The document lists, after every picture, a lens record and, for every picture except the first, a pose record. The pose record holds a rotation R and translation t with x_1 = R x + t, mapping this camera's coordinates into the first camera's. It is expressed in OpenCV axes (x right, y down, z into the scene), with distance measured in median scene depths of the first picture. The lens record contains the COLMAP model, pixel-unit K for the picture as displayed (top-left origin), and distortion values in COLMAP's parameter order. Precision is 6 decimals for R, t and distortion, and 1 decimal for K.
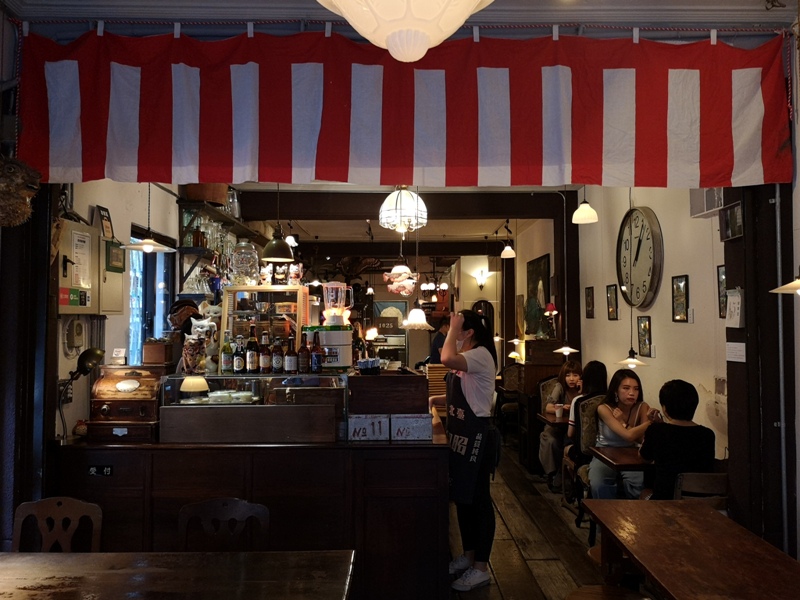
lens RADIAL K [[611.1, 0, 400.2], [0, 611.1, 299.7], [0, 0, 1]] dist [-0.009470, -0.007177]
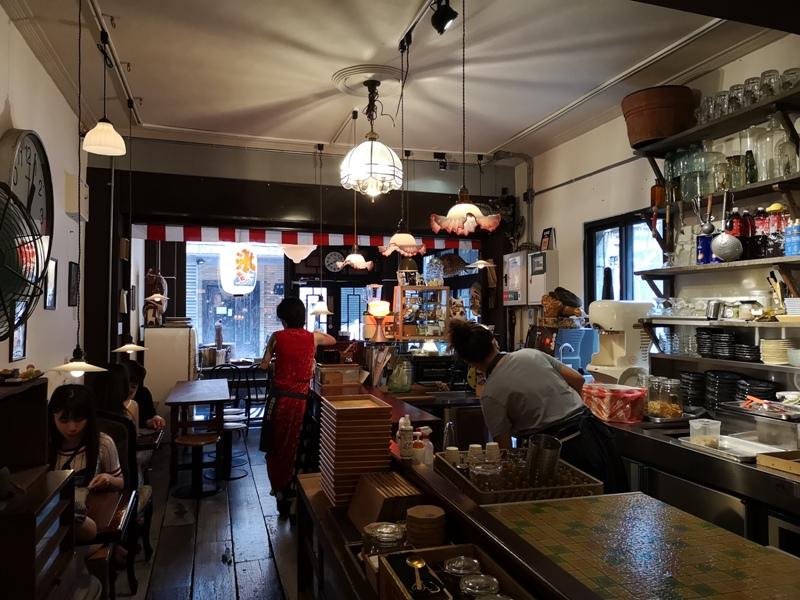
lens RADIAL K [[611.1, 0, 398.3], [0, 611.1, 302.2], [0, 0, 1]] dist [-0.009470, -0.007177]
pose [[-0.954073, -0.001657, -0.299568, 0.287516], [0.013220, 0.998778, -0.047630, 0.089463], [0.299281, -0.049403, -0.952885, 2.455779]]
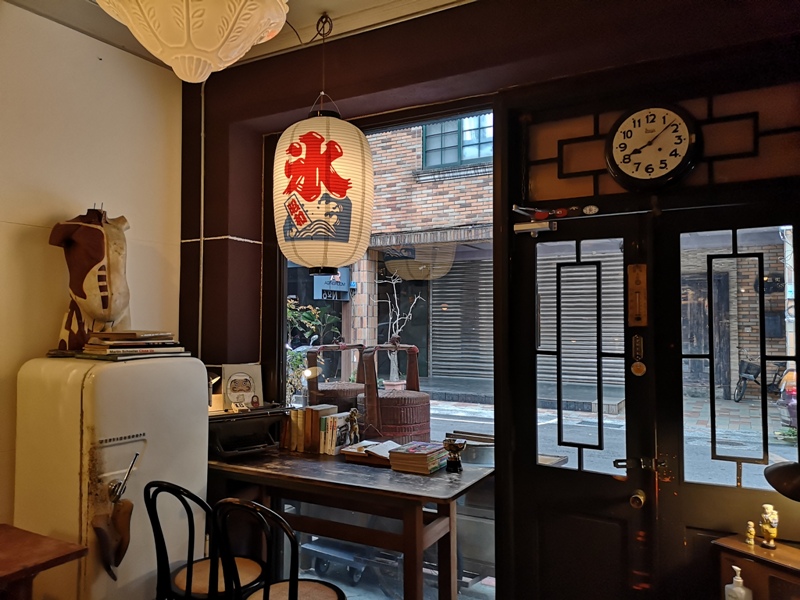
lens RADIAL K [[611.1, 0, 396.0], [0, 611.1, 302.0], [0, 0, 1]] dist [-0.009470, -0.007177]
pose [[-0.870268, 0.018305, 0.492239, -0.055680], [-0.017033, 0.997593, -0.067210, 0.061001], [-0.492284, -0.066875, -0.867862, 1.470103]]
